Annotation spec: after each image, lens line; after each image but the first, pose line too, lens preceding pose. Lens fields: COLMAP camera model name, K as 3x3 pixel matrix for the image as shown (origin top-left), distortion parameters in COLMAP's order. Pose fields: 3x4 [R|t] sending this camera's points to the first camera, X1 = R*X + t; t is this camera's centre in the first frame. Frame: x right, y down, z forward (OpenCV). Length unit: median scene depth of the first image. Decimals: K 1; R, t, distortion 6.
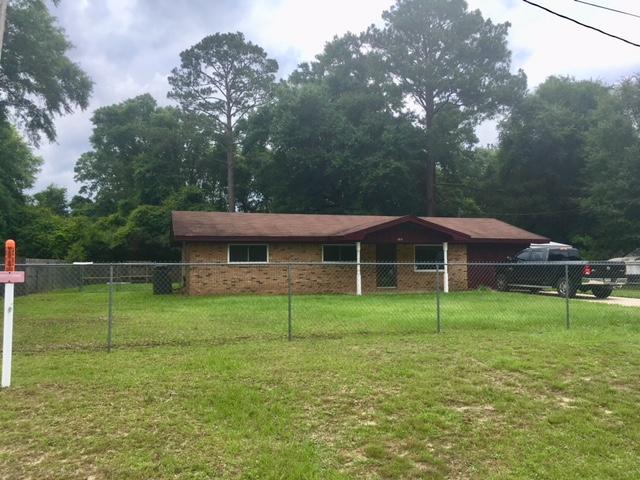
lens RADIAL K [[541.0, 0, 320.0], [0, 541.0, 240.0], [0, 0, 1]] dist [0.090793, -0.112912]
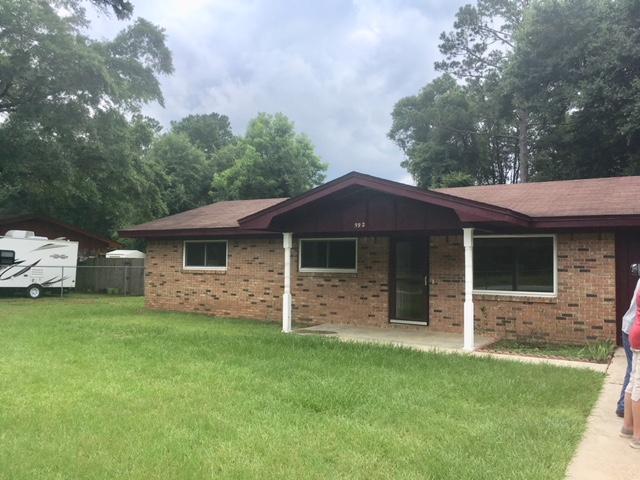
lens RADIAL K [[540.7, 0, 322.4], [0, 540.7, 237.2], [0, 0, 1]] dist [0.068329, 0.003631]
pose [[0.675565, -0.023492, -0.736926, 0.411519], [0.016443, 0.999724, -0.016796, 0.014865], [0.737117, -0.000770, 0.675765, 0.557412]]
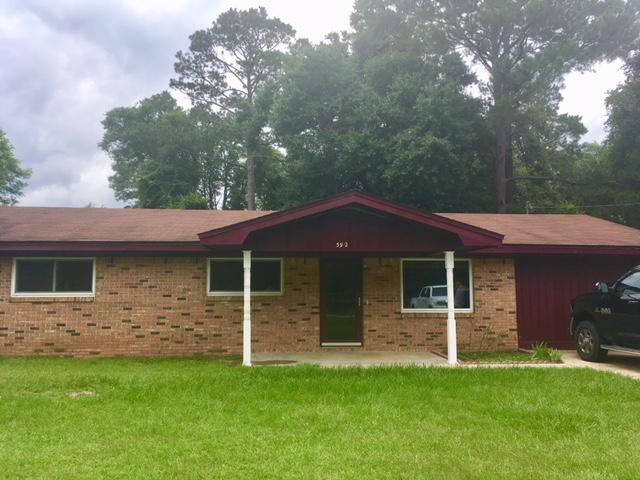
lens RADIAL K [[541.0, 0, 320.0], [0, 541.0, 240.0], [0, 0, 1]] dist [0.090793, -0.112912]
pose [[0.980517, -0.013915, -0.195939, 0.188824], [0.004730, 0.998871, -0.047269, 0.014273], [0.196376, 0.045421, 0.979476, 0.463997]]
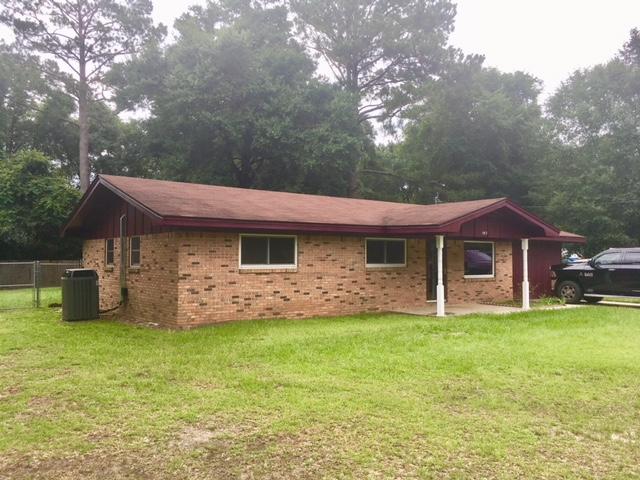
lens RADIAL K [[541.0, 0, 320.0], [0, 541.0, 240.0], [0, 0, 1]] dist [0.090793, -0.112912]
pose [[0.934801, 0.018234, 0.354703, -0.252146], [-0.020741, 0.999780, 0.003265, 0.008683], [-0.354565, -0.010409, 0.934973, 0.365049]]
